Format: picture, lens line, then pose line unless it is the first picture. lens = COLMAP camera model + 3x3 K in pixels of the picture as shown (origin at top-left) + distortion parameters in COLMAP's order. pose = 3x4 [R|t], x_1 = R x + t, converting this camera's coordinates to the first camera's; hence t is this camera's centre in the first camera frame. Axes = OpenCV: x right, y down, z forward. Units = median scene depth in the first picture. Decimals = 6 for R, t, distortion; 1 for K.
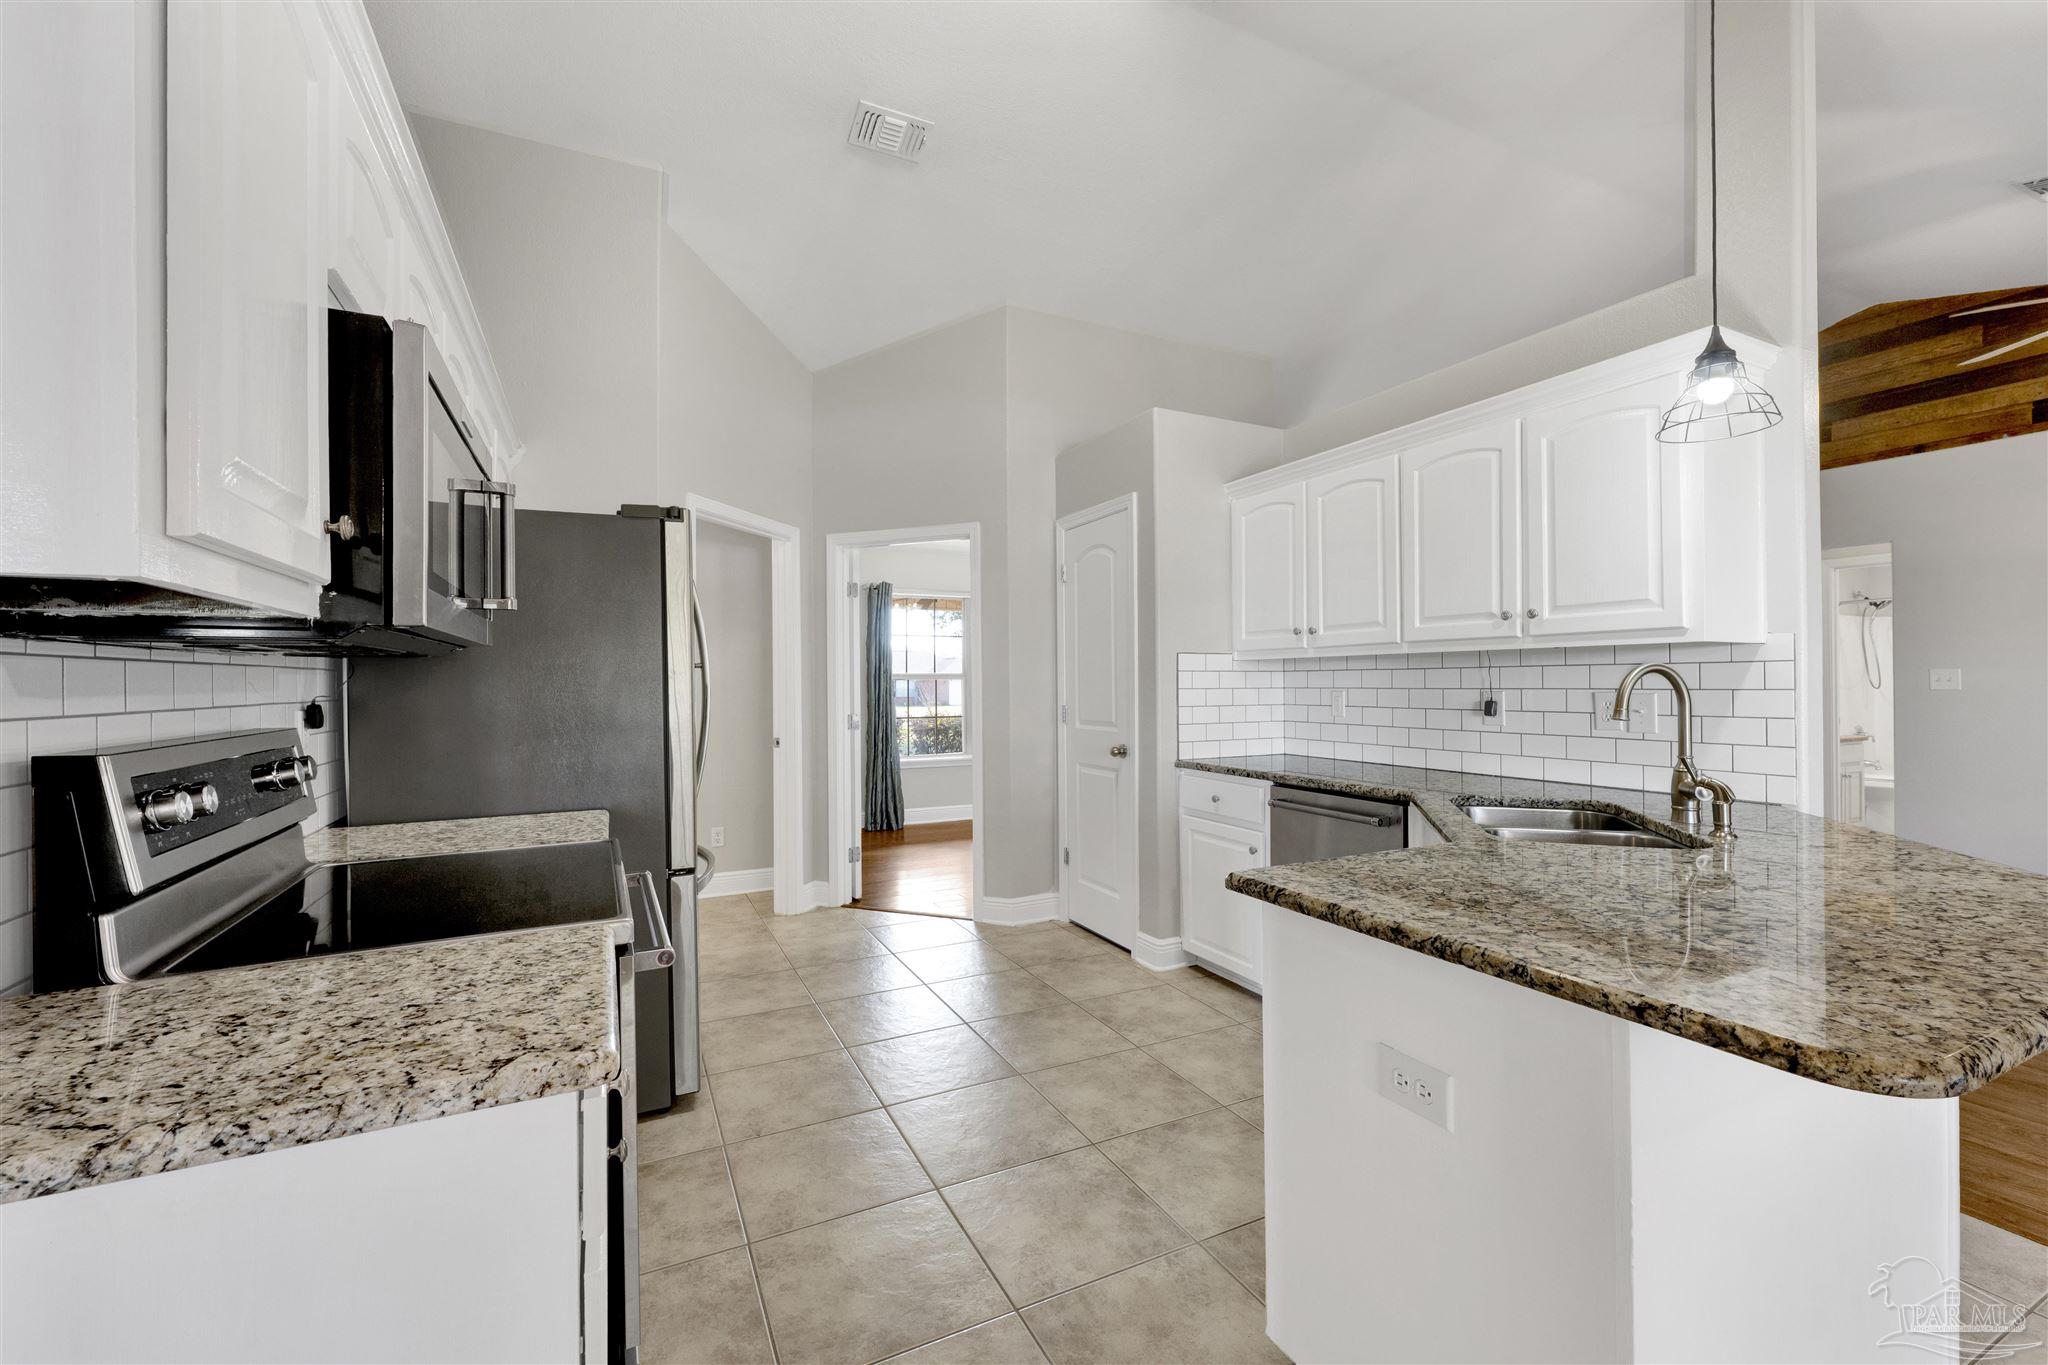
lens RADIAL K [[838.8, 0, 1022.7], [0, 838.8, 679.8], [0, 0, 1]] dist [-0.001229, -0.000622]
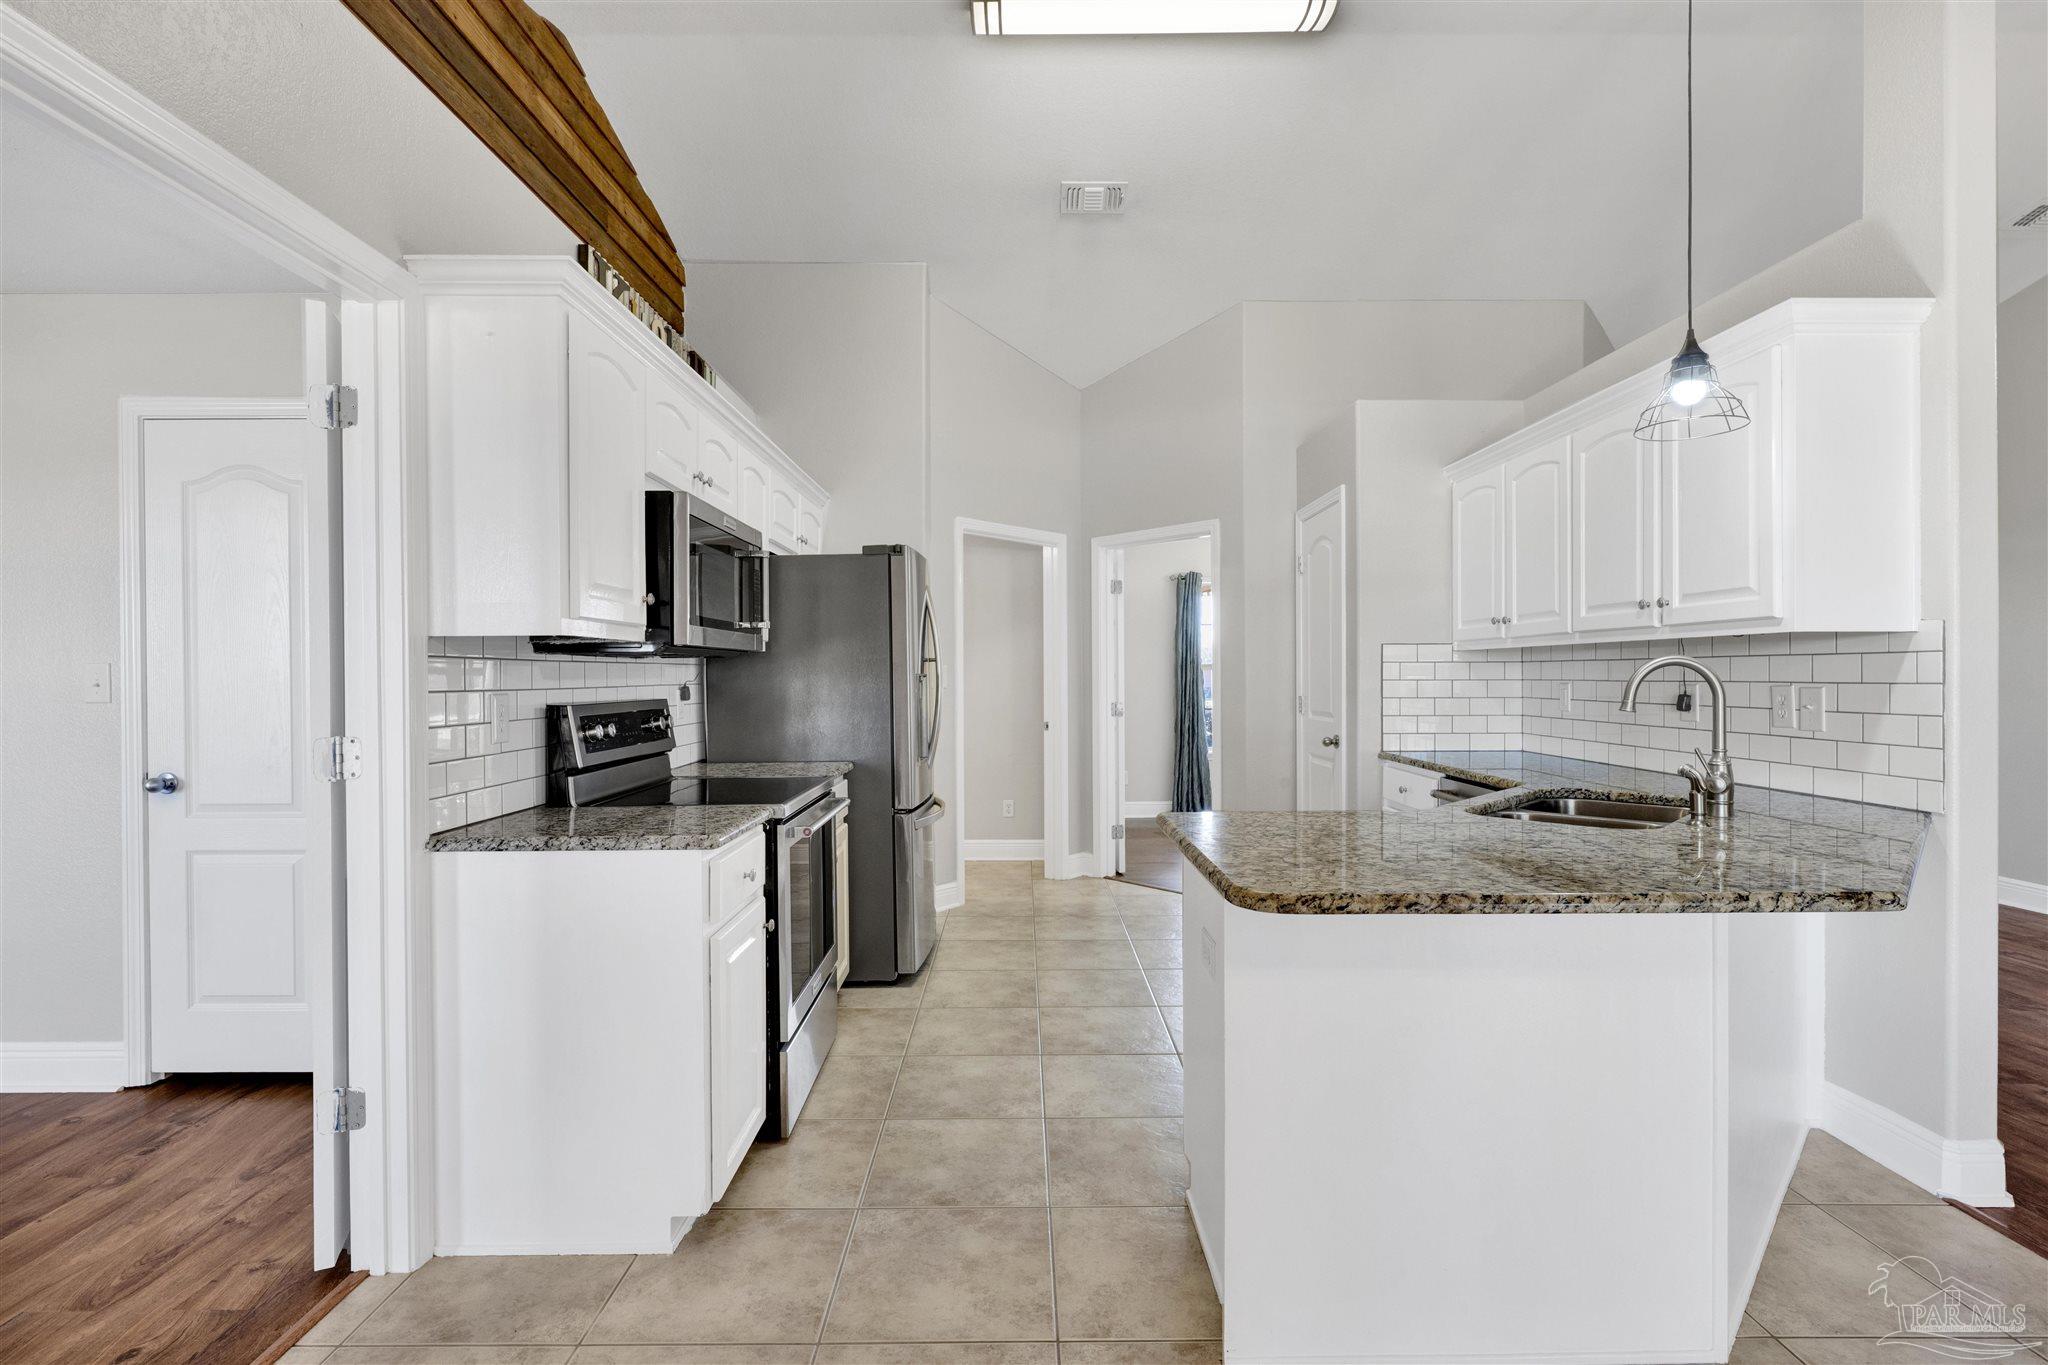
lens RADIAL K [[951.6, 0, 1024.7], [0, 951.6, 681.3], [0, 0, 1]] dist [-0.002882, 0.000417]
pose [[0.899088, 0.005749, -0.437731, 0.364691], [-0.000106, 0.999917, 0.012915, -0.002824], [0.437769, -0.011565, 0.899013, -0.247394]]
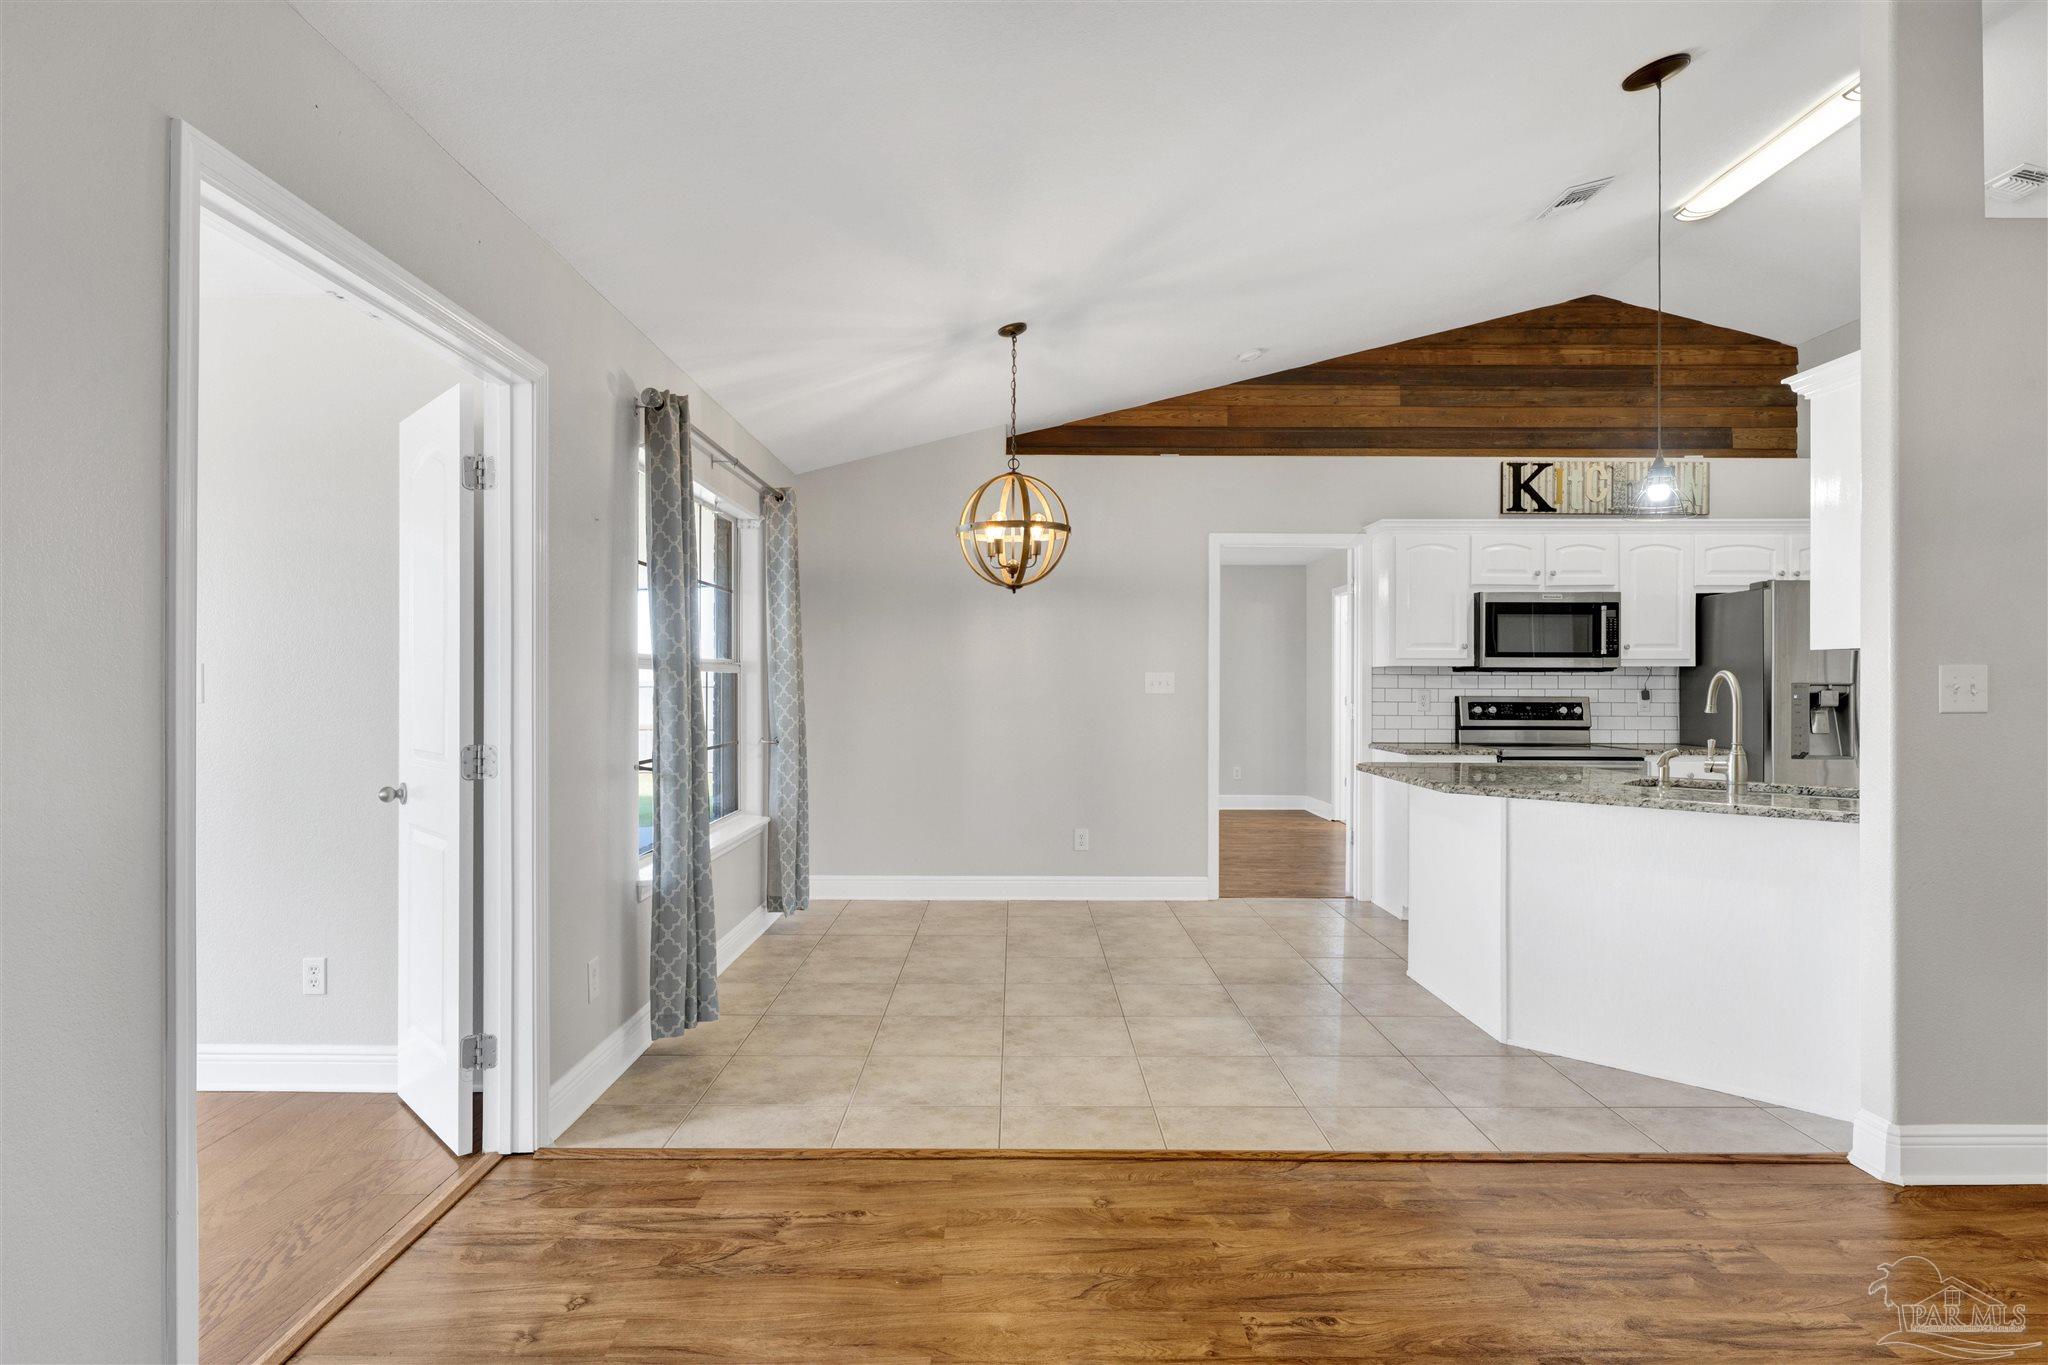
lens RADIAL K [[1135.0, 0, 1029.7], [0, 1135.0, 677.5], [0, 0, 1]] dist [0.000948, -0.001748]
pose [[-0.431401, 0.000711, -0.902160, 1.900514], [0.002321, 0.999997, -0.000322, -0.007610], [0.902157, -0.002232, -0.431401, 0.517243]]
